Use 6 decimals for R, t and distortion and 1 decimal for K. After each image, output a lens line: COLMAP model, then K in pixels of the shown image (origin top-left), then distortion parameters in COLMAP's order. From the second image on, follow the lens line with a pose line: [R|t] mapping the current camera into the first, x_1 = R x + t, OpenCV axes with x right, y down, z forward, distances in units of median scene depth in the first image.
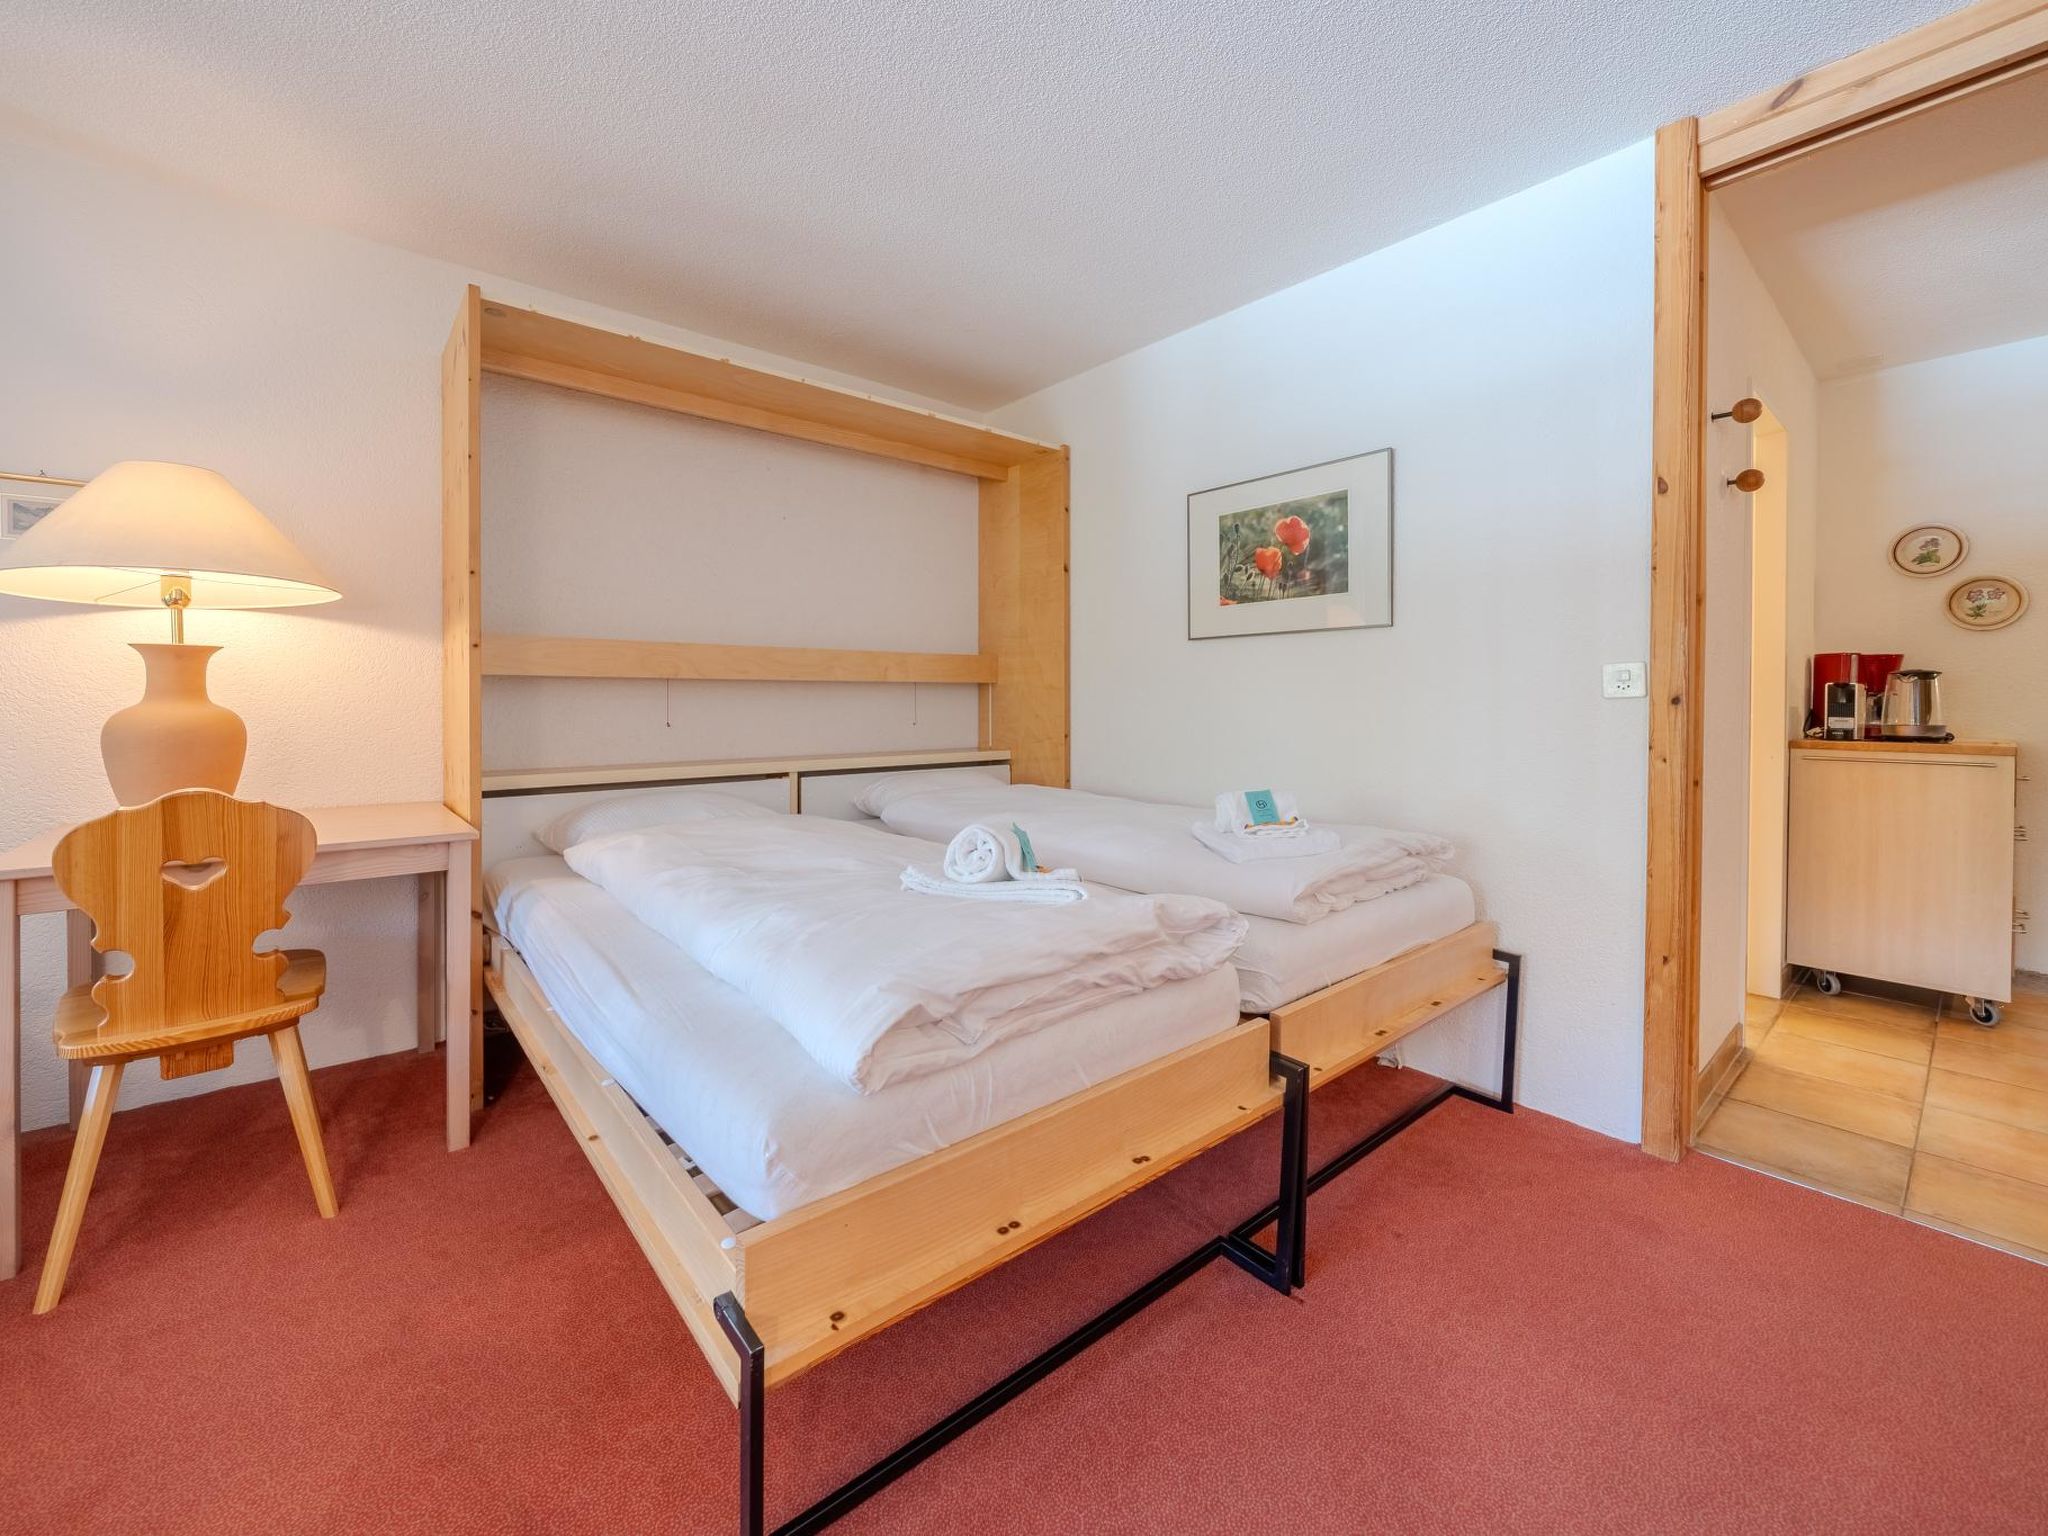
lens RADIAL K [[834.9, 0, 989.9], [0, 834.9, 700.5], [0, 0, 1]] dist [-0.001236, -0.002982]
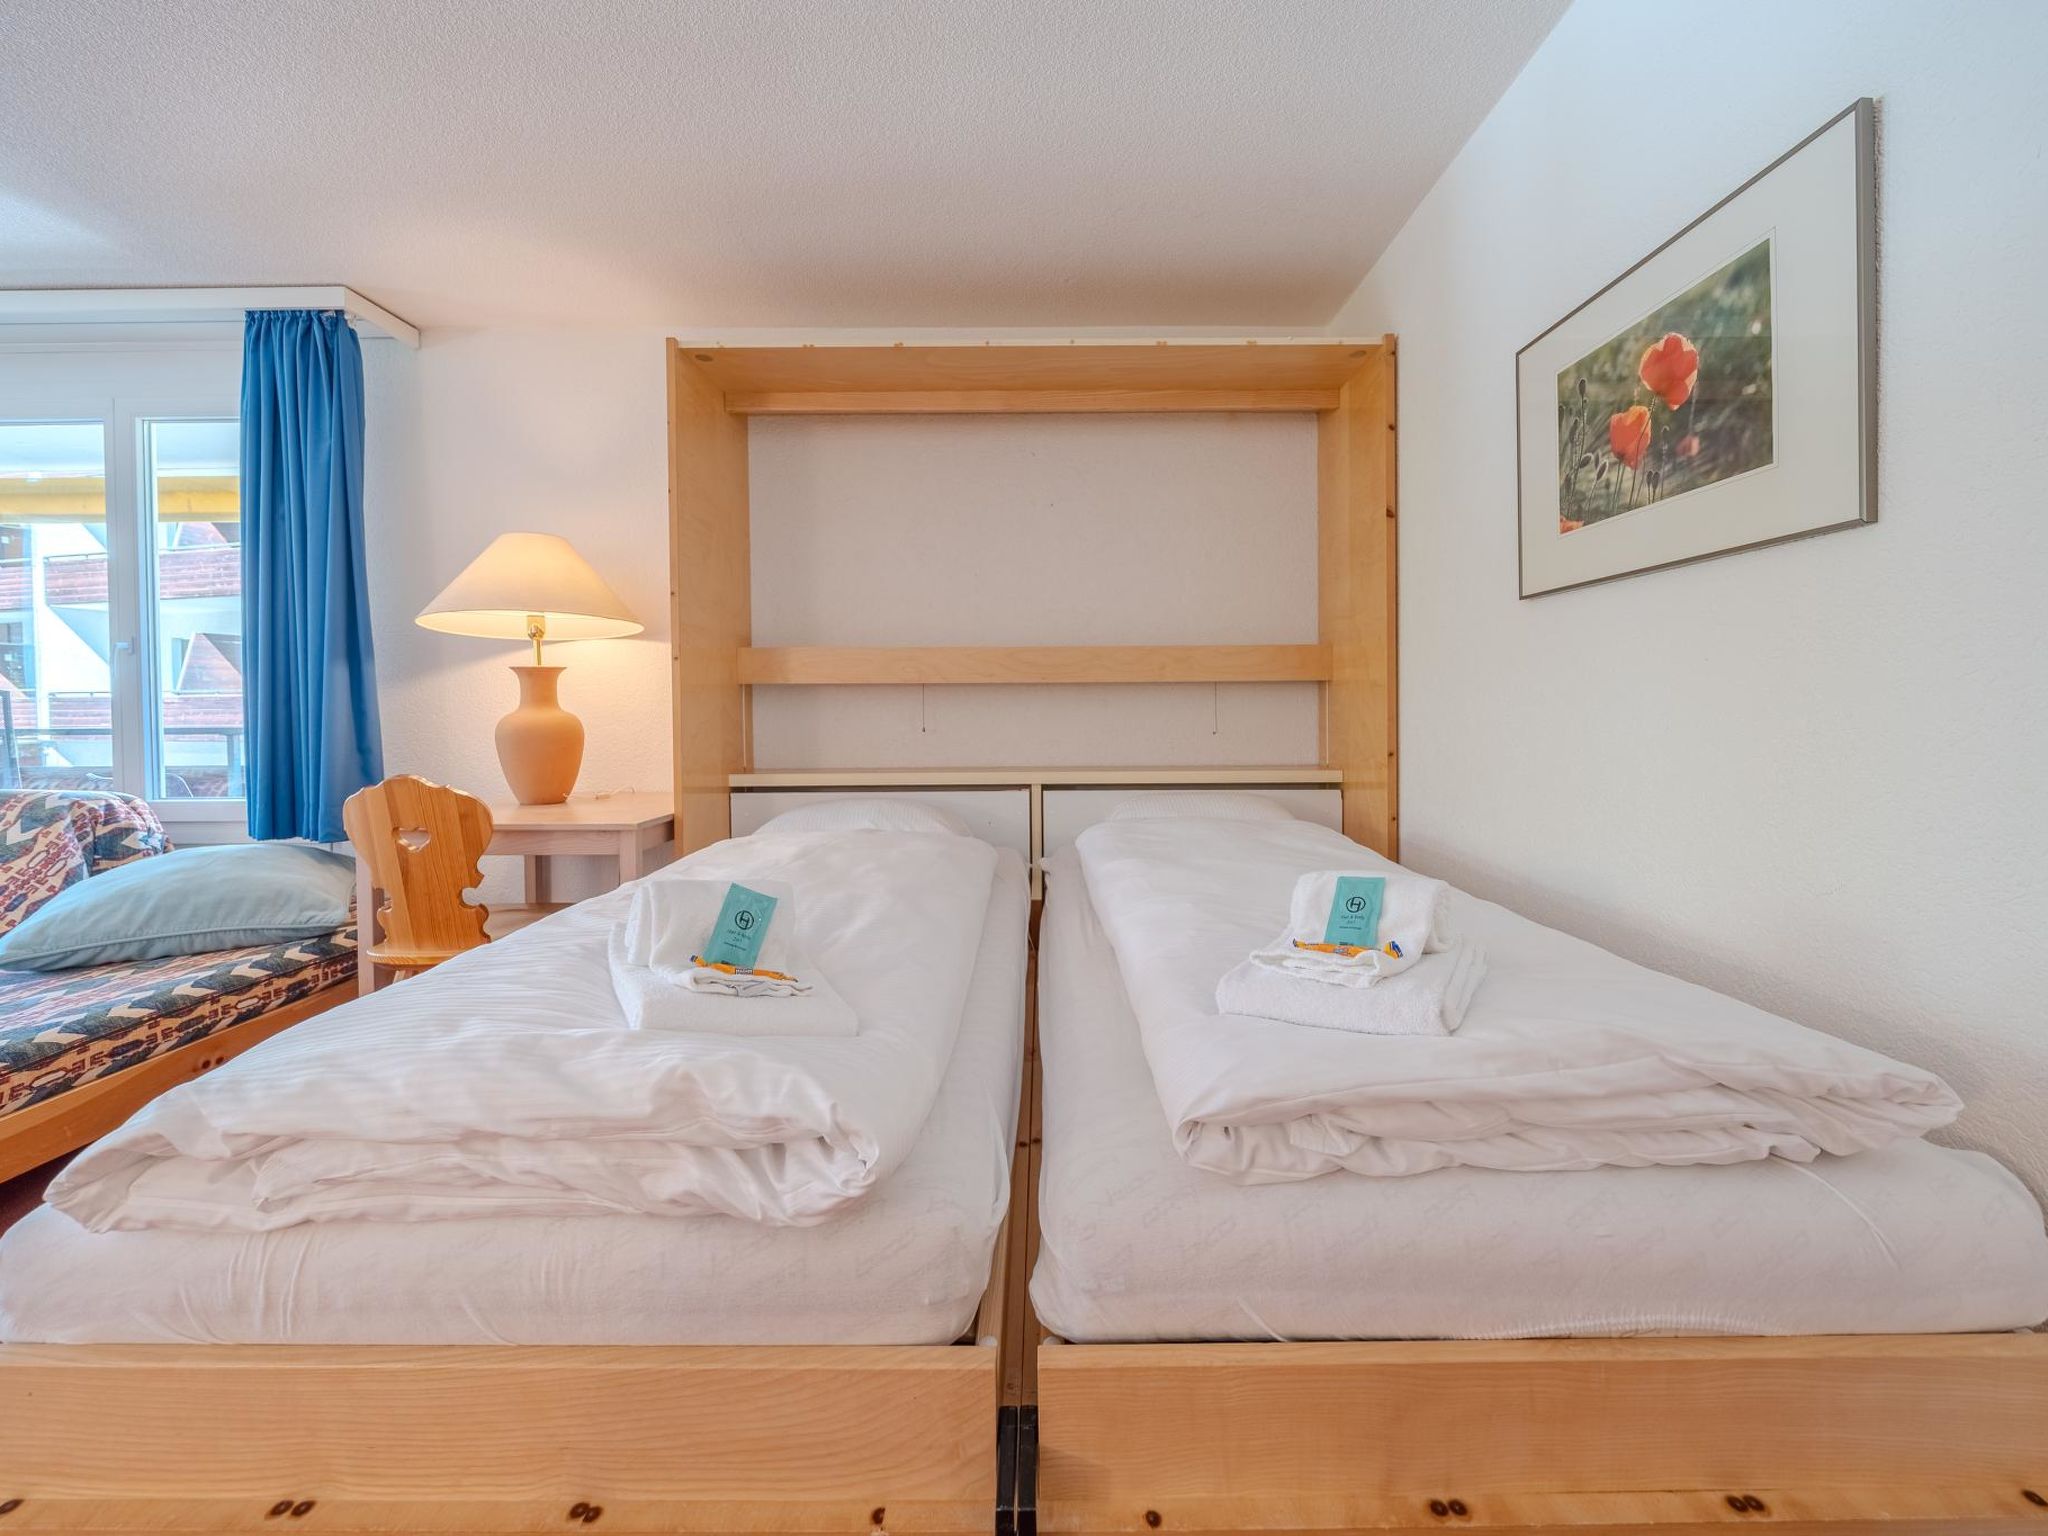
lens RADIAL K [[810.4, 0, 1034.8], [0, 810.4, 713.8], [0, 0, 1]] dist [-0.003627, -0.000275]
pose [[0.774836, 0.002095, -0.632158, 0.366291], [0.005506, 0.999934, 0.010064, 0.000794], [0.632138, -0.011279, 0.774774, 0.370548]]
